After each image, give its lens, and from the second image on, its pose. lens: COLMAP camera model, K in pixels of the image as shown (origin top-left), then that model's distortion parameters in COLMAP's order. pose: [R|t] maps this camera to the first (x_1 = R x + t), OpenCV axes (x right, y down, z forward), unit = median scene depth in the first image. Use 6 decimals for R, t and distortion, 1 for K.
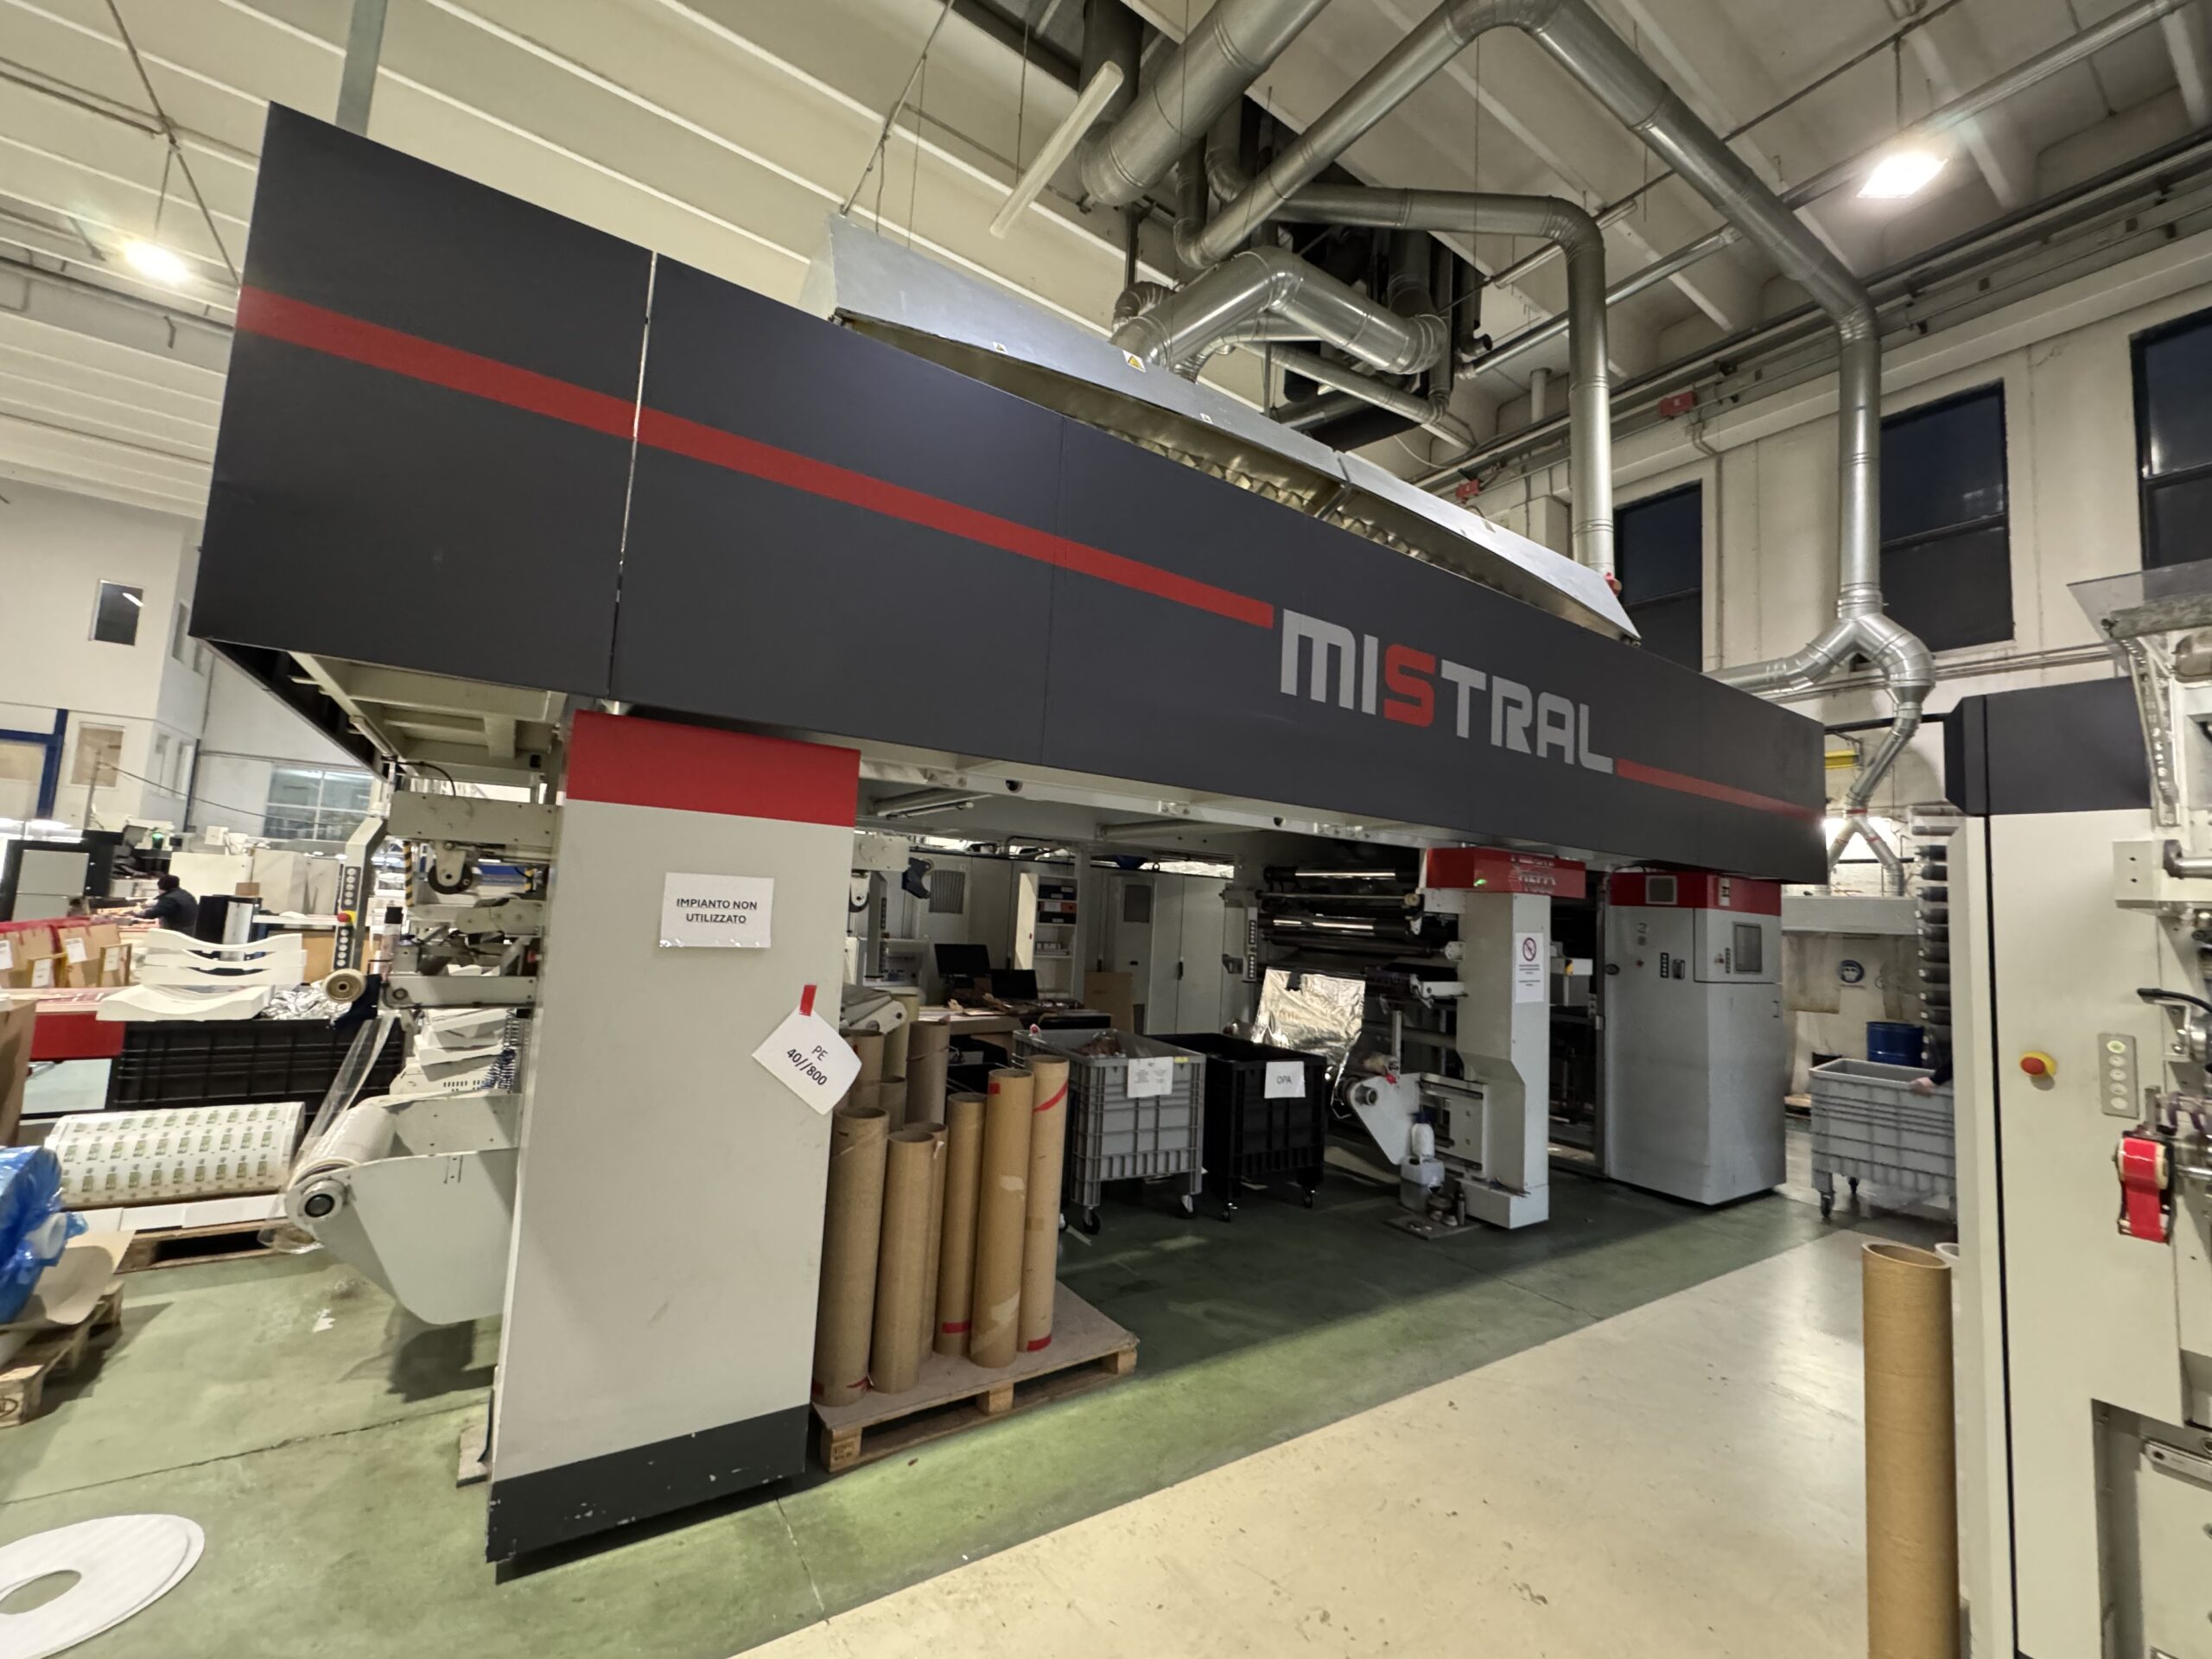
lens RADIAL K [[901.4, 0, 1116.2], [0, 901.4, 788.3], [0, 0, 1]] dist [-0.004072, 0.000341]
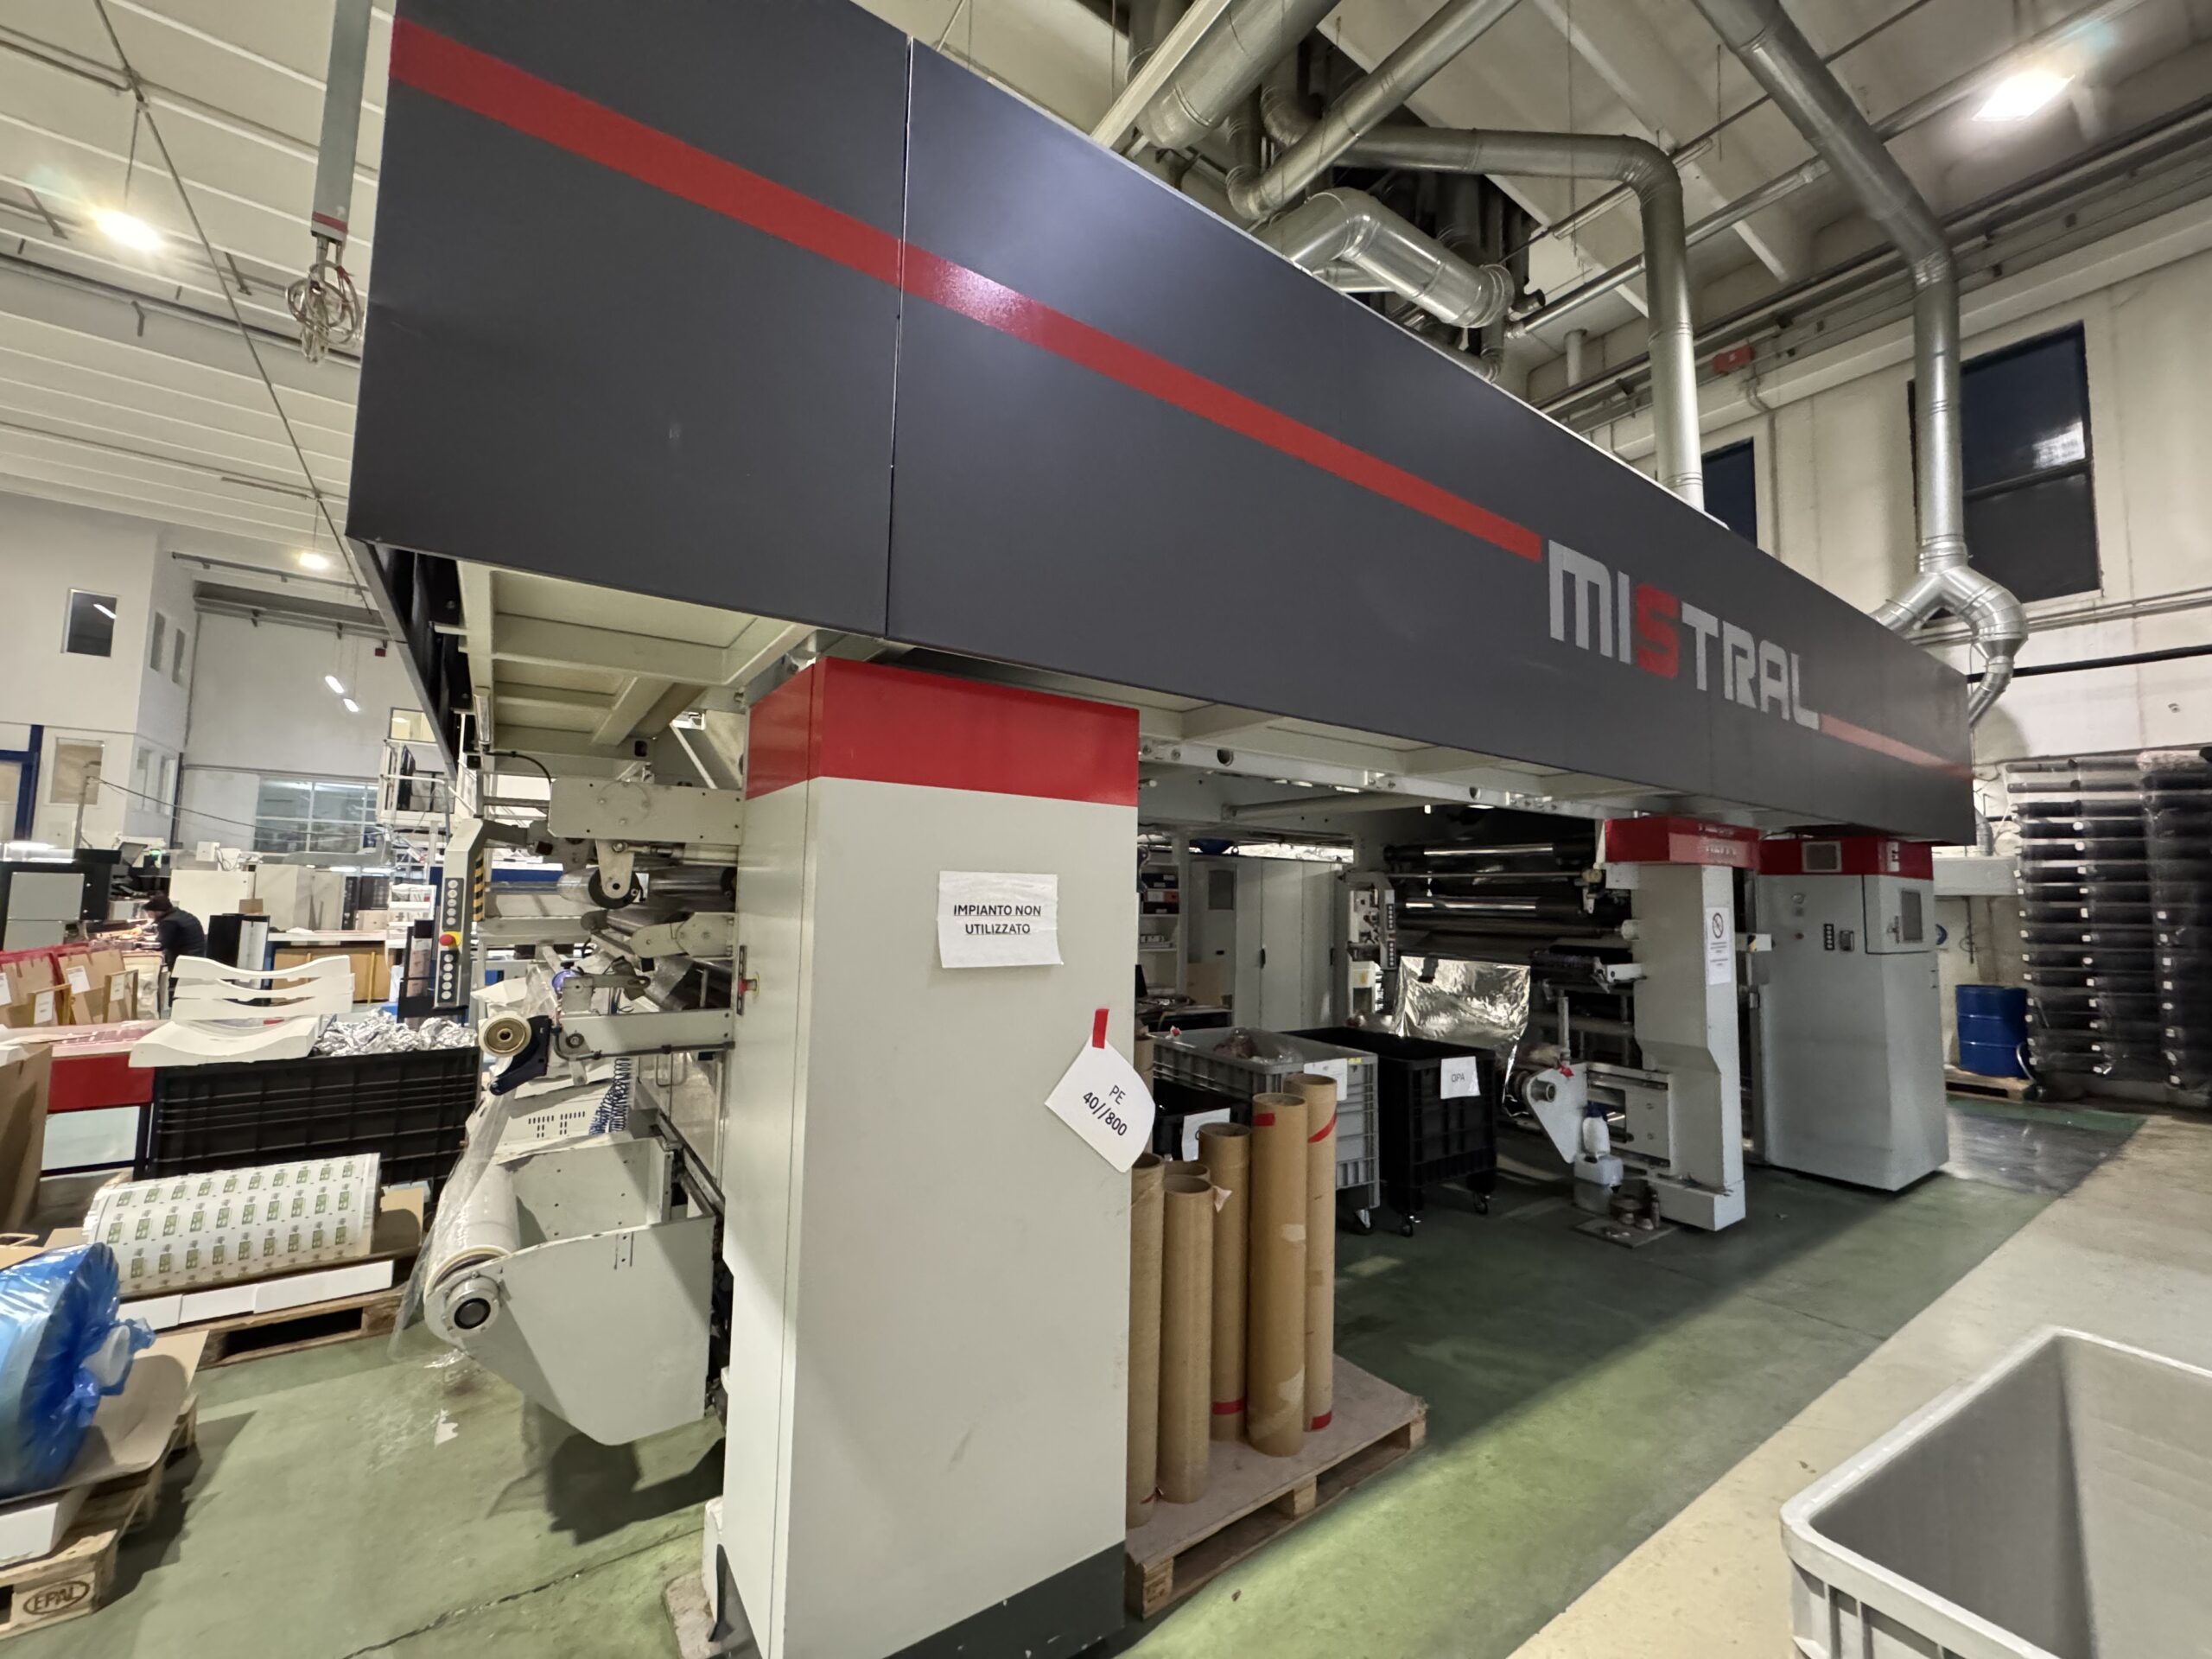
lens RADIAL K [[901.4, 0, 1140.0], [0, 901.4, 787.1], [0, 0, 1]] dist [-0.004072, 0.000341]
pose [[0.999270, -0.030771, 0.022636, -0.139380], [0.030460, 0.999439, 0.013926, 0.006750], [-0.023051, -0.013227, 0.999647, 0.095237]]
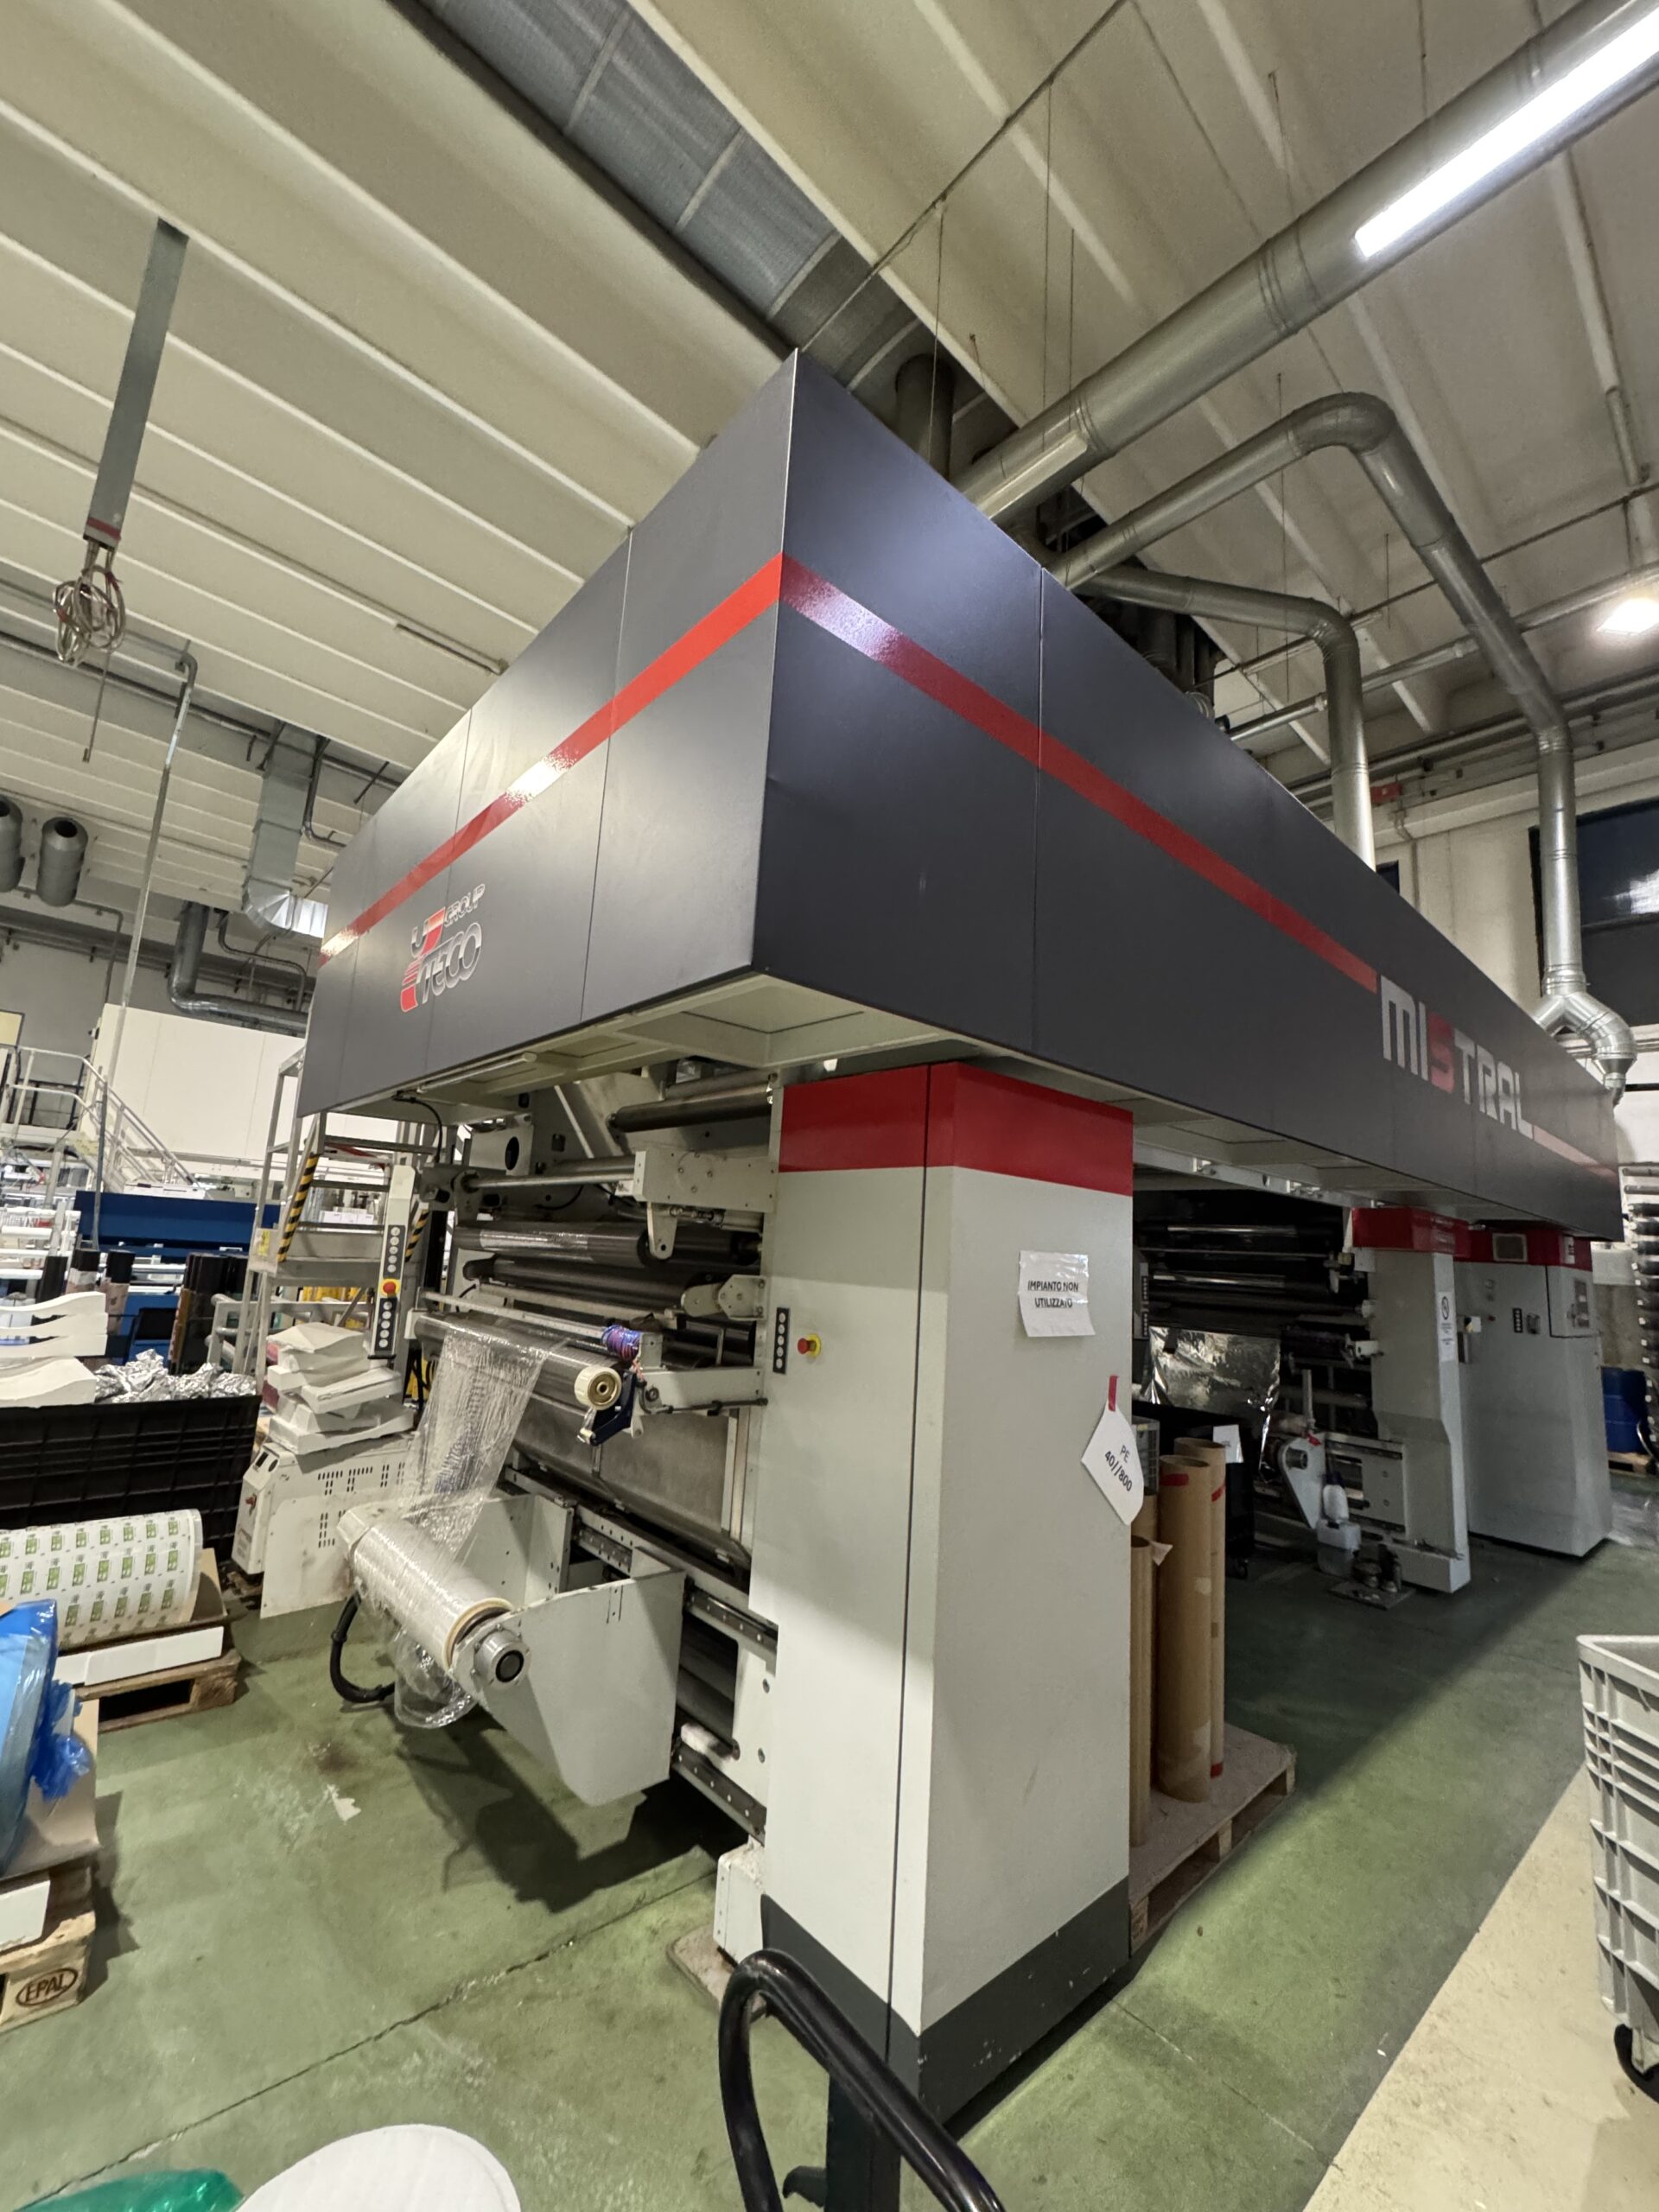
lens RADIAL K [[901.4, 0, 889.8], [0, 901.4, 1065.8], [0, 0, 1]] dist [-0.004072, 0.000341]
pose [[0.989475, 0.034973, 0.140412, -0.306175], [-0.025409, 0.997269, -0.069340, -0.008558], [-0.142454, 0.065042, 0.987662, 0.058515]]
